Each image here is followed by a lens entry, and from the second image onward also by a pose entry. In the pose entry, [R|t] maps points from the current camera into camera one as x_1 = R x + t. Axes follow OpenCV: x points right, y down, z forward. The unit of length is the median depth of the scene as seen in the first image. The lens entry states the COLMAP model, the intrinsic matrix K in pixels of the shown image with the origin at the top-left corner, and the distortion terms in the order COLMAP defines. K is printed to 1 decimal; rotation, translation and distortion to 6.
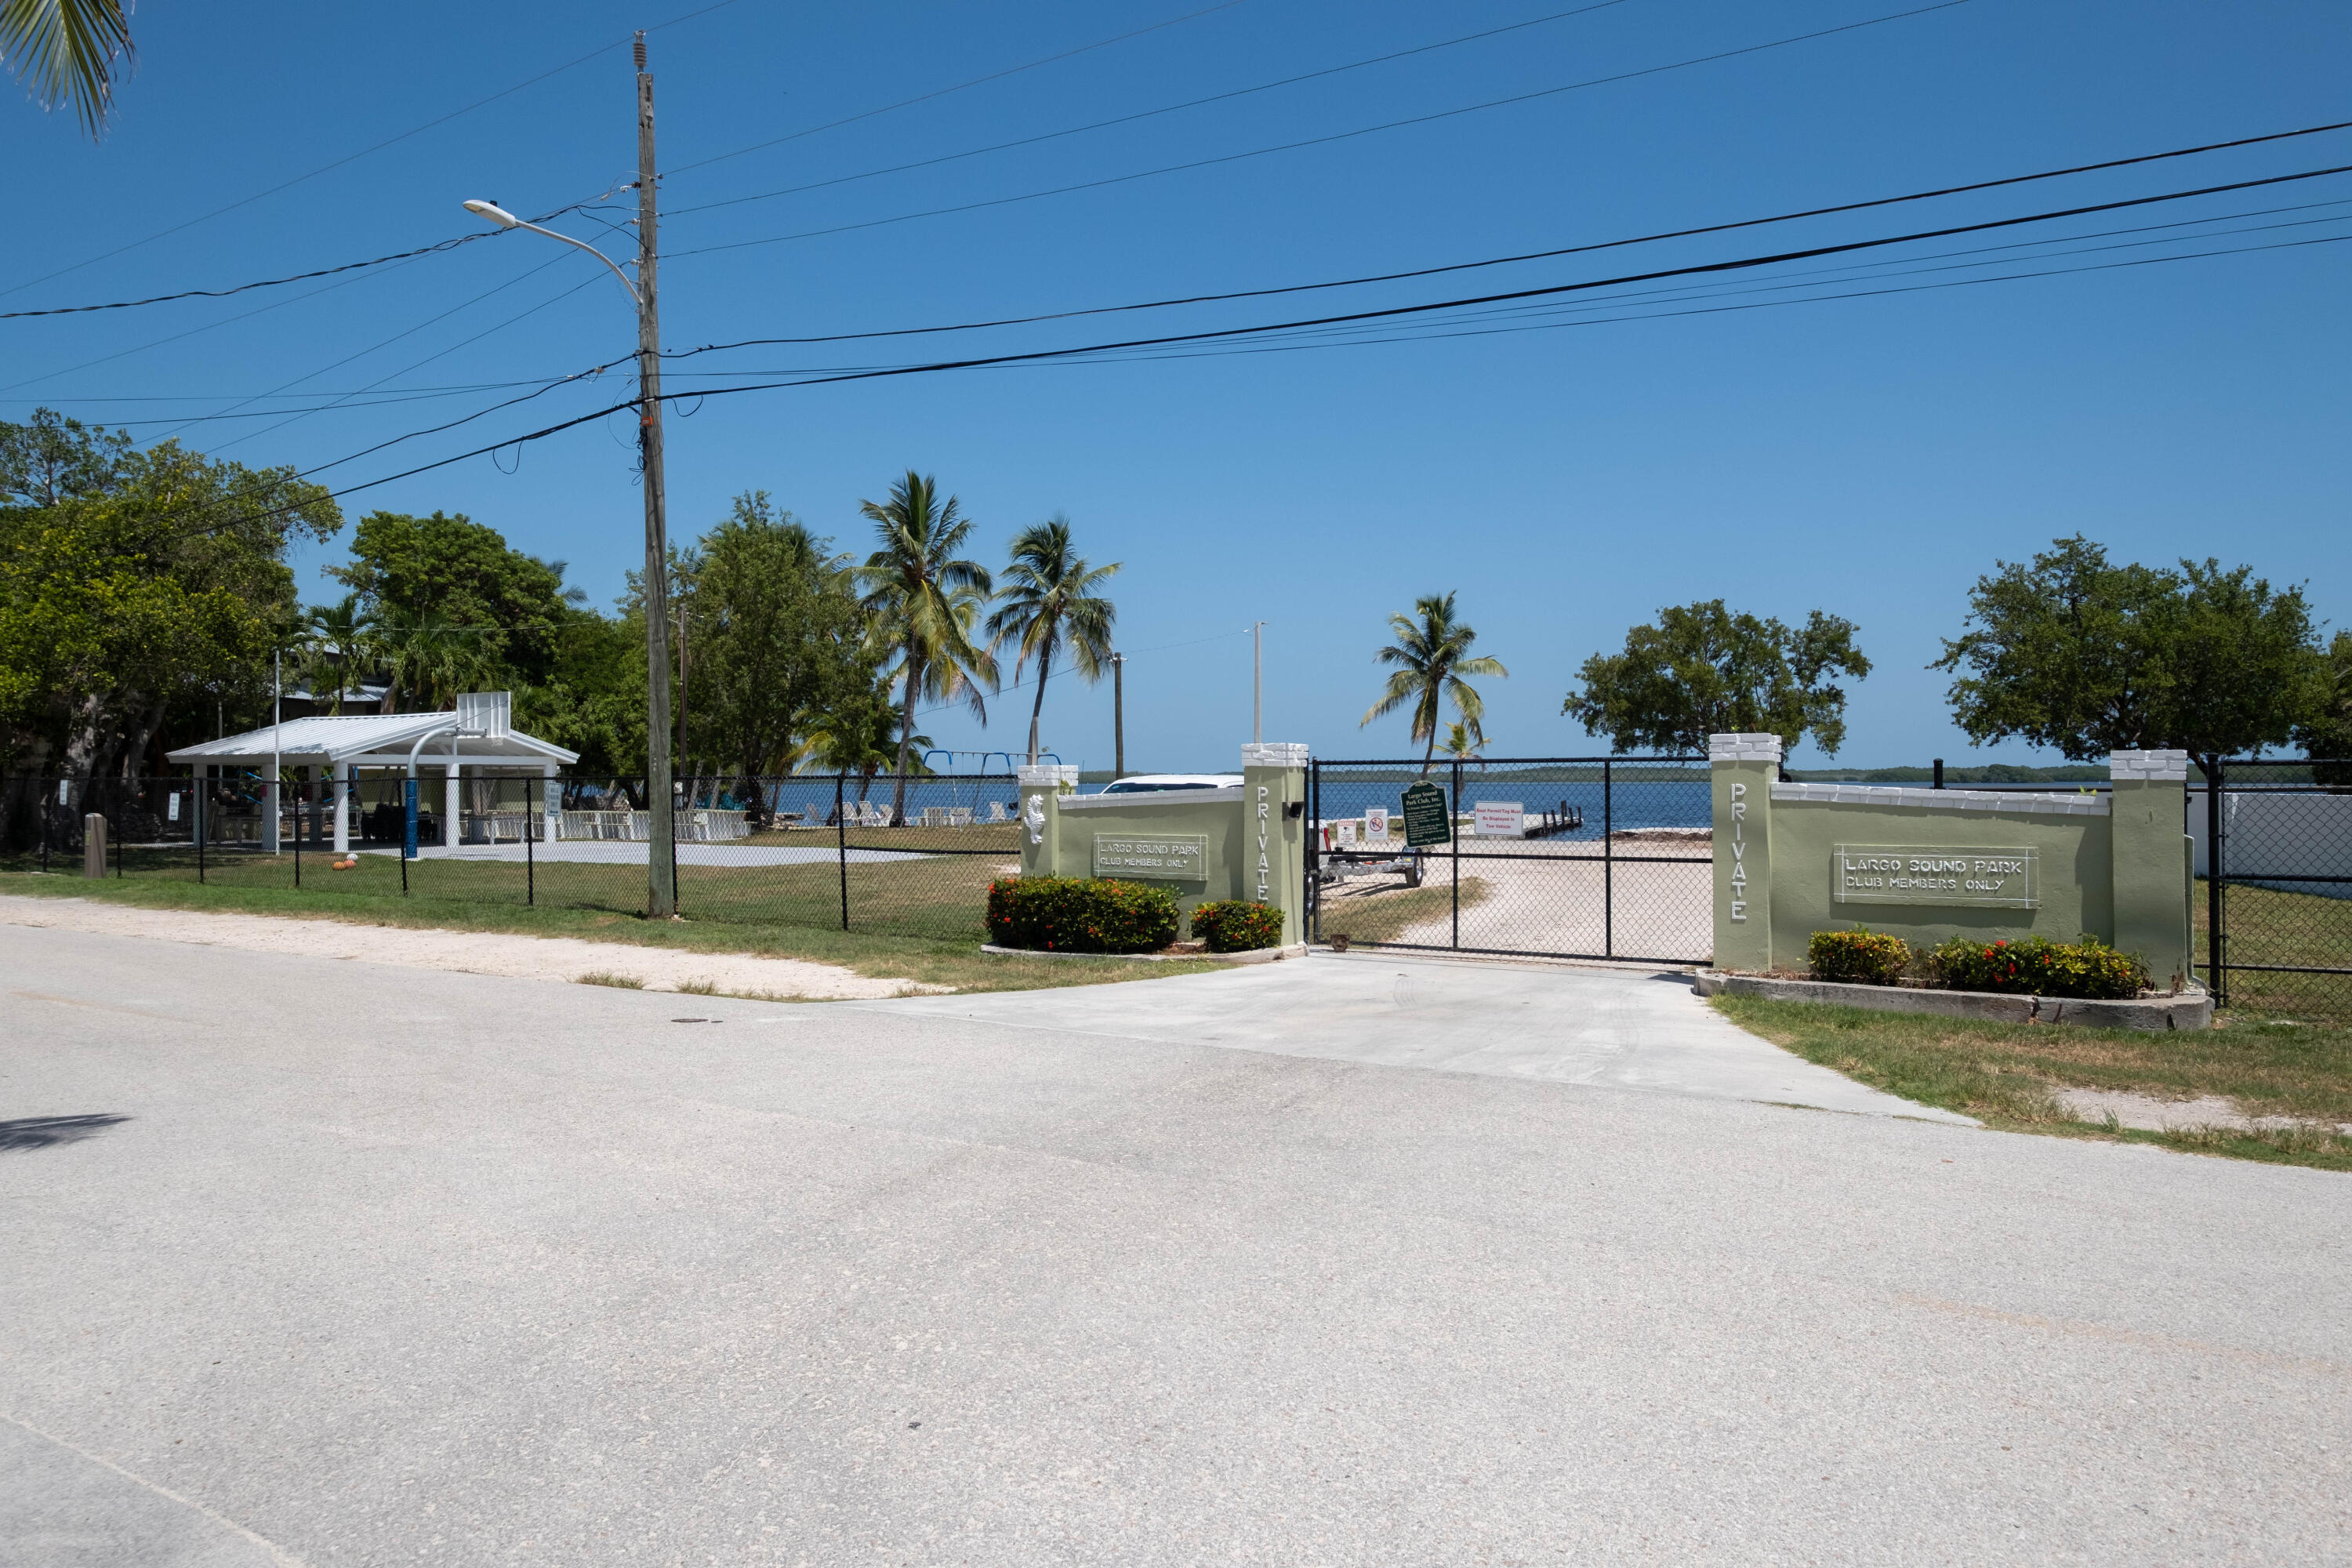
lens RADIAL K [[1611.7, 0, 1160.5], [0, 1611.7, 771.4], [0, 0, 1]] dist [0.009055, 0.016125]
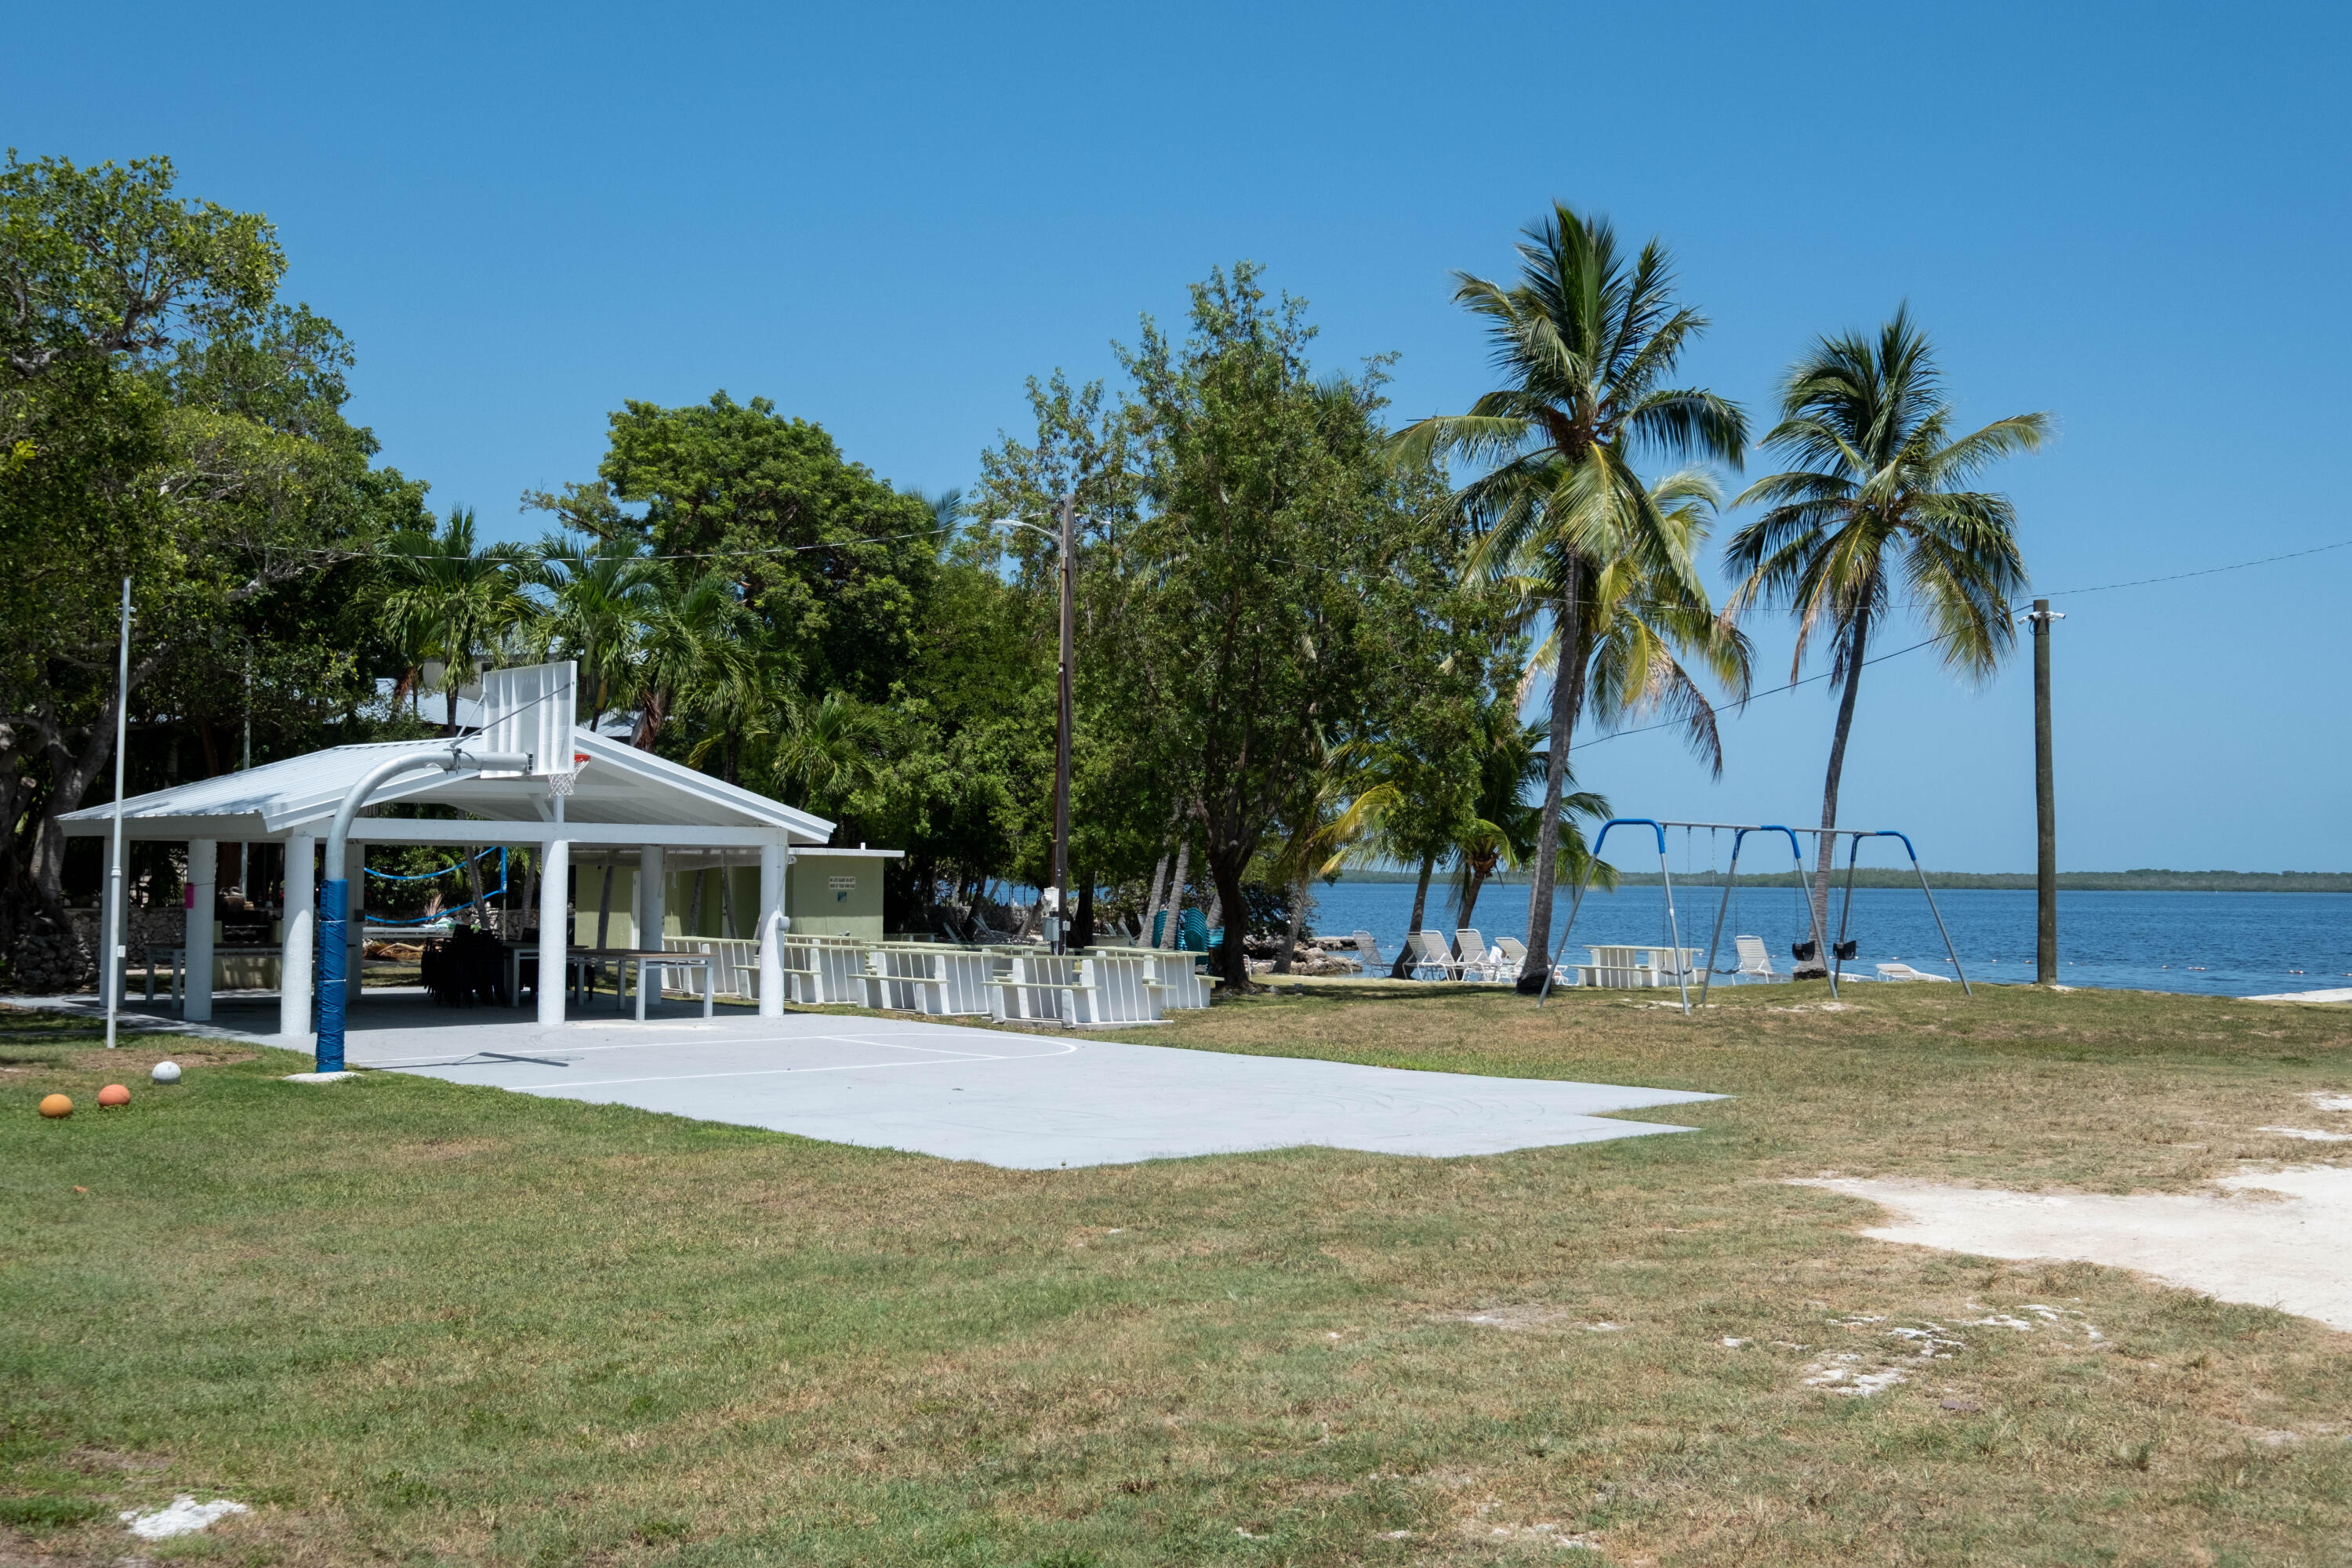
lens RADIAL K [[2357.2, 0, 1164.9], [0, 2357.2, 770.9], [0, 0, 1]] dist [0.013201, 0.000000]
pose [[0.948554, -0.002380, -0.316608, -0.052458], [-0.010424, 0.999195, -0.038742, -0.000275], [0.316445, 0.040049, 0.947765, 0.342821]]
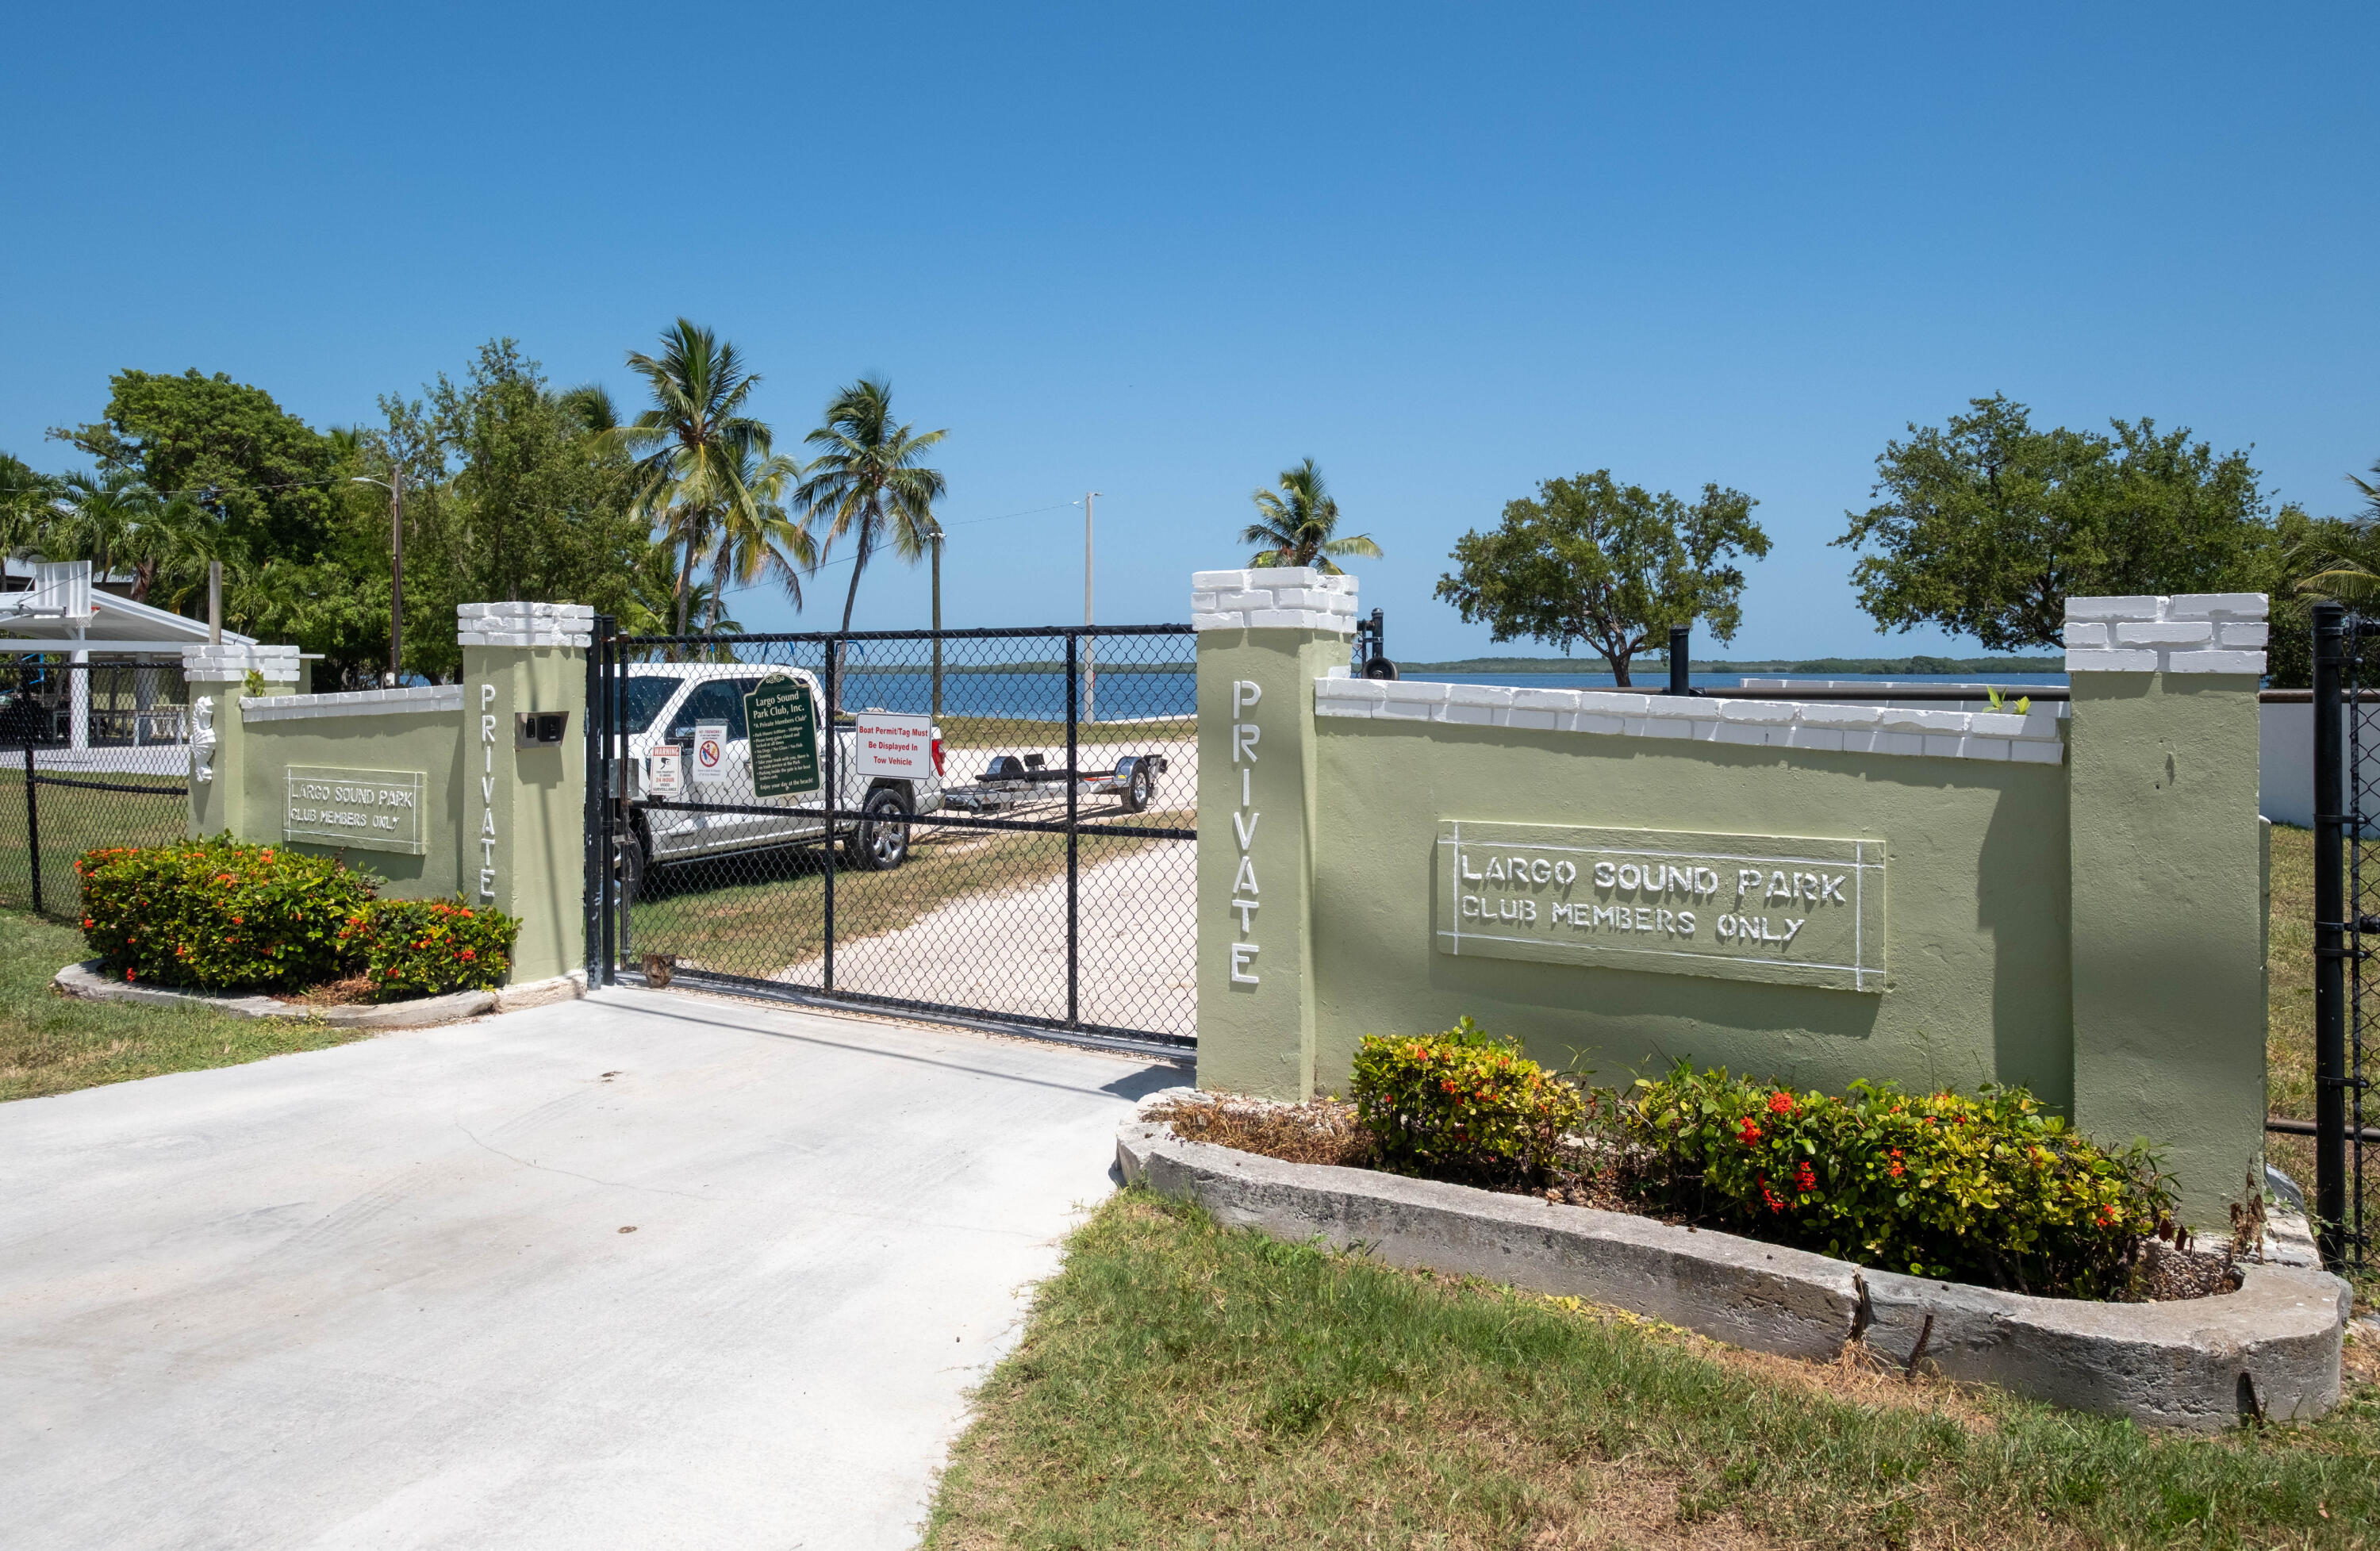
lens RADIAL K [[1573.7, 0, 1156.1], [0, 1573.7, 667.2], [0, 0, 1]] dist [0.011179, 0.002978]
pose [[0.999677, 0.001075, 0.025405, 0.078227], [-0.001154, 0.999995, 0.003086, 0.000640], [-0.025401, -0.003115, 0.999672, 0.136520]]
